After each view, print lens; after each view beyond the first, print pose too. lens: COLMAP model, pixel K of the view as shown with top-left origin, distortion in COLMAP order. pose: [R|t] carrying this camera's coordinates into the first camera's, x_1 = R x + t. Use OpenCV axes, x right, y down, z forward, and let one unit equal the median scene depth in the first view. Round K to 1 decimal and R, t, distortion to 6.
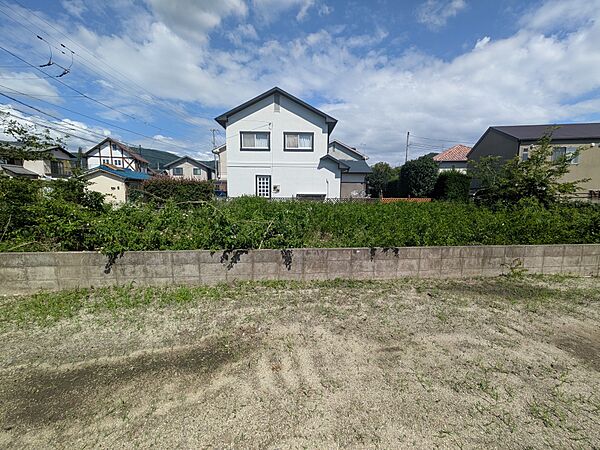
lens RADIAL K [[237.6, 0, 301.5], [0, 237.6, 226.6], [0, 0, 1]] dist [0.003194, 0.000434]
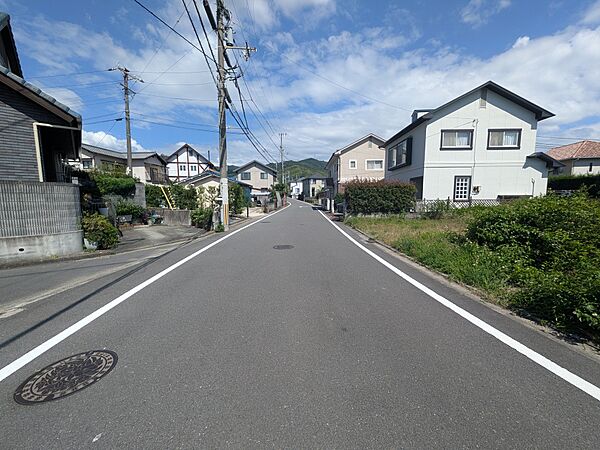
lens RADIAL K [[240.4, 0, 308.3], [0, 240.4, 223.9], [0, 0, 1]] dist [-0.002594, -0.000243]
pose [[0.999288, -0.012415, -0.035628, -0.260801], [0.011499, 0.999600, -0.025819, -0.003751], [0.035934, 0.025391, 0.999032, 0.015609]]
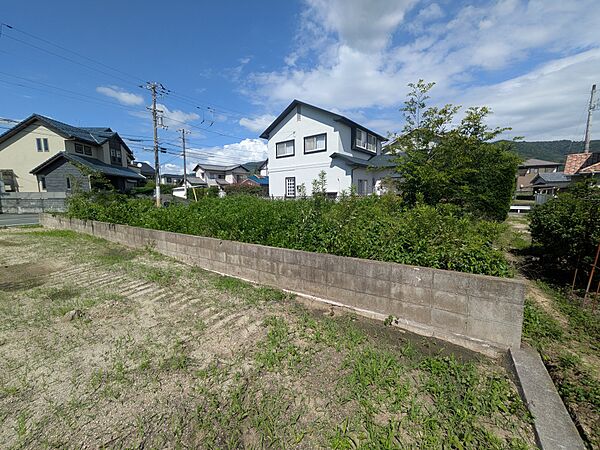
lens RADIAL K [[237.6, 0, 301.5], [0, 237.6, 226.6], [0, 0, 1]] dist [0.003194, 0.000434]
pose [[0.771319, 0.066718, -0.632942, 0.226637], [-0.065330, 0.997537, 0.025537, -0.002391], [0.633087, 0.021653, 0.773778, 0.047700]]
